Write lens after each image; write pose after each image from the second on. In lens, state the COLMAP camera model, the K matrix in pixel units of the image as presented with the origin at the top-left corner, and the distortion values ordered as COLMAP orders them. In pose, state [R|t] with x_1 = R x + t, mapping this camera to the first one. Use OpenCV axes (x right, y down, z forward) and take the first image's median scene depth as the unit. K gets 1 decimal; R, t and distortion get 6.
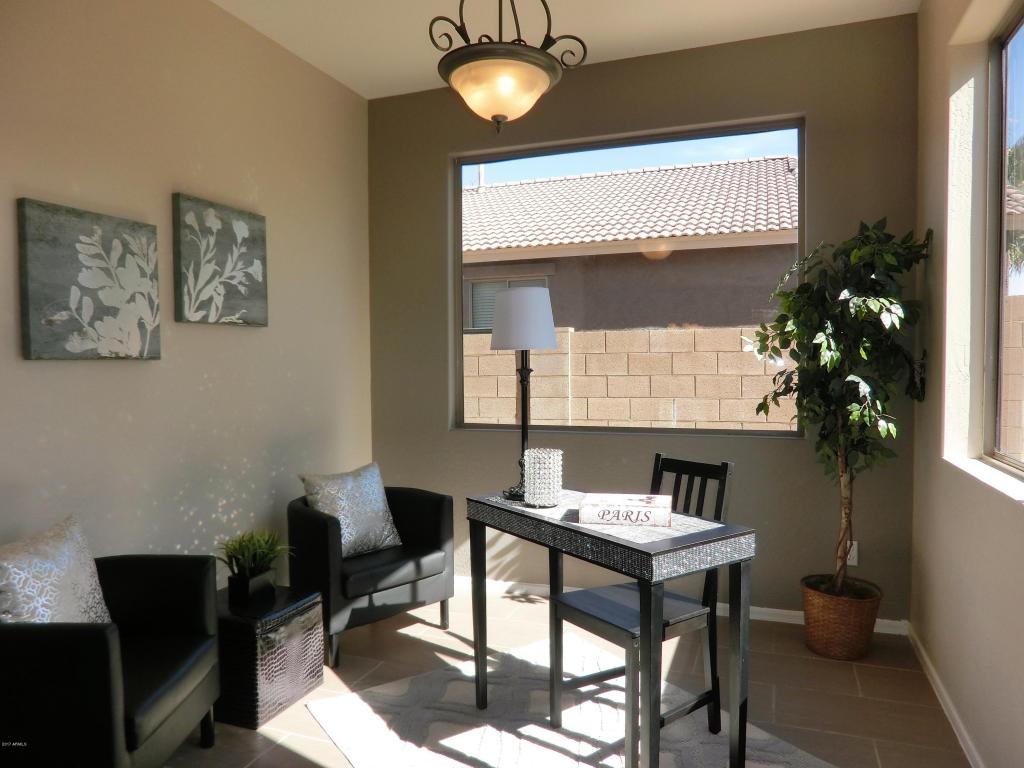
lens RADIAL K [[705.3, 0, 509.6], [0, 705.3, 386.5], [0, 0, 1]] dist [-0.058503, 0.039631]
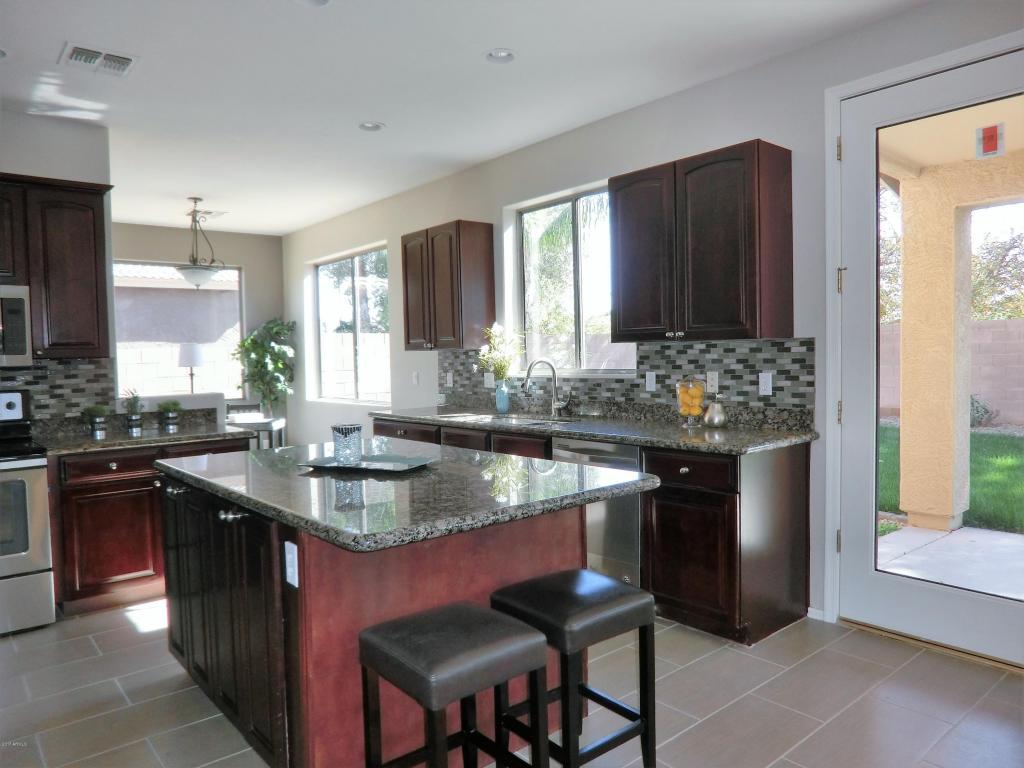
lens RADIAL K [[705.3, 0, 509.6], [0, 705.3, 386.5], [0, 0, 1]] dist [-0.058503, 0.039631]
pose [[0.502643, -0.036720, 0.863714, -1.470413], [0.045526, 0.998835, 0.015970, 0.034347], [-0.863294, 0.031294, 0.503729, -1.218135]]
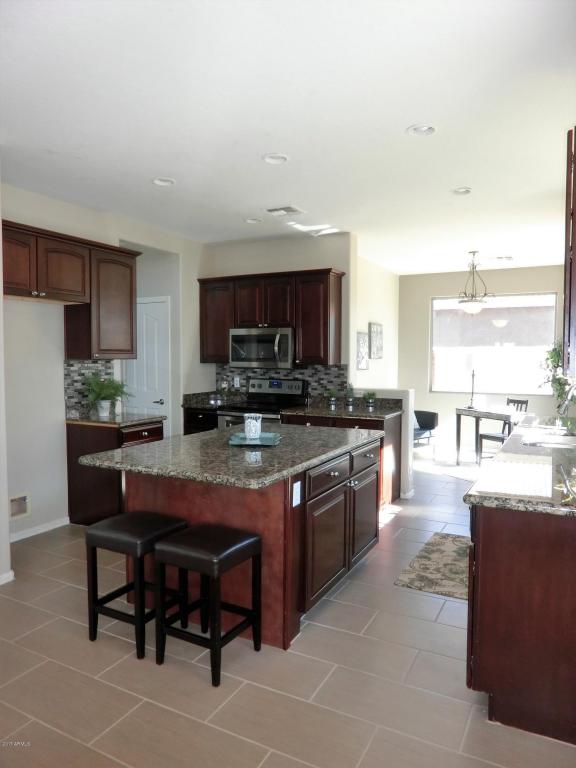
lens RADIAL K [[529.0, 0, 282.8], [0, 529.0, 383.4], [0, 0, 1]] dist [-0.058503, 0.039631]
pose [[0.990357, 0.022579, -0.136686, -0.541572], [-0.020617, 0.999663, 0.015755, 0.001563], [0.136995, -0.012785, 0.990489, -1.735558]]
